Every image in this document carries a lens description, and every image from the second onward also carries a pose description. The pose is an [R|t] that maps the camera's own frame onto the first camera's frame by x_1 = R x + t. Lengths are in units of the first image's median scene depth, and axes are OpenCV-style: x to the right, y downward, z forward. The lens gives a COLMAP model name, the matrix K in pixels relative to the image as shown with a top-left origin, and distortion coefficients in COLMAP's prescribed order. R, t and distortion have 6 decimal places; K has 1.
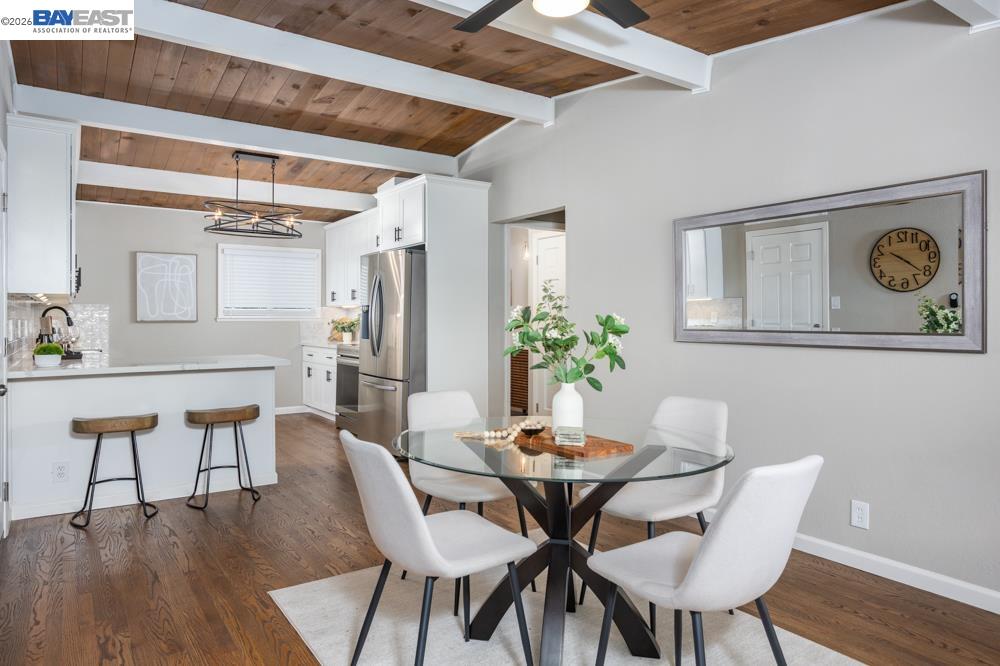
lens RADIAL K [[635.4, 0, 499.2], [0, 635.4, 317.6], [0, 0, 1]] dist [0.023571, -0.000542]
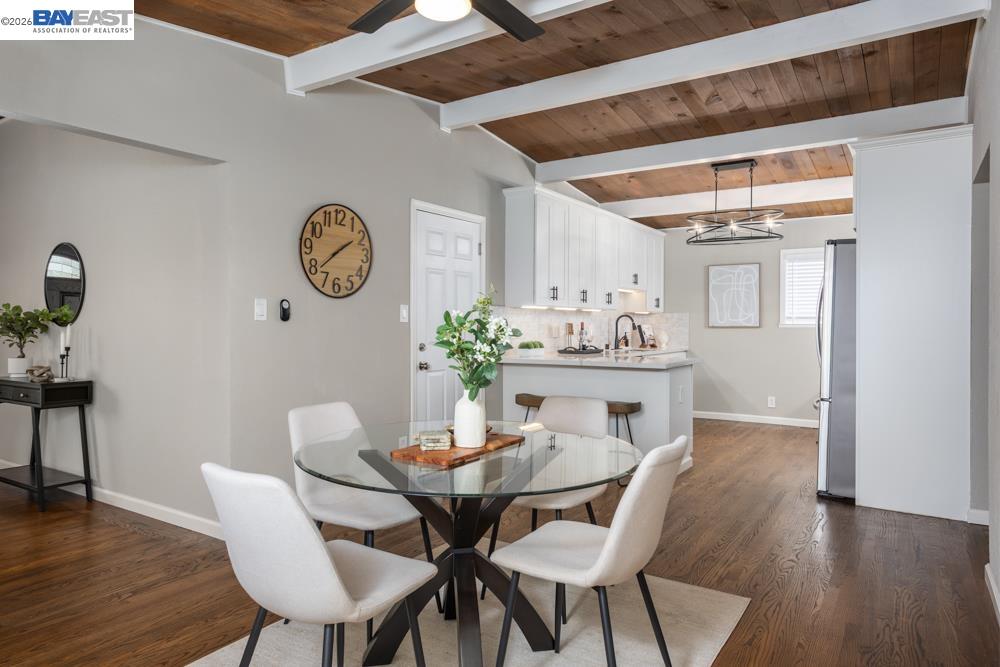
lens RADIAL K [[635.4, 0, 499.2], [0, 635.4, 318.1], [0, 0, 1]] dist [0.023571, -0.000542]
pose [[0.378126, -0.001067, -0.925753, 0.430378], [-0.009361, 0.999944, -0.004976, -0.000345], [0.925707, 0.010548, 0.378095, 0.285548]]
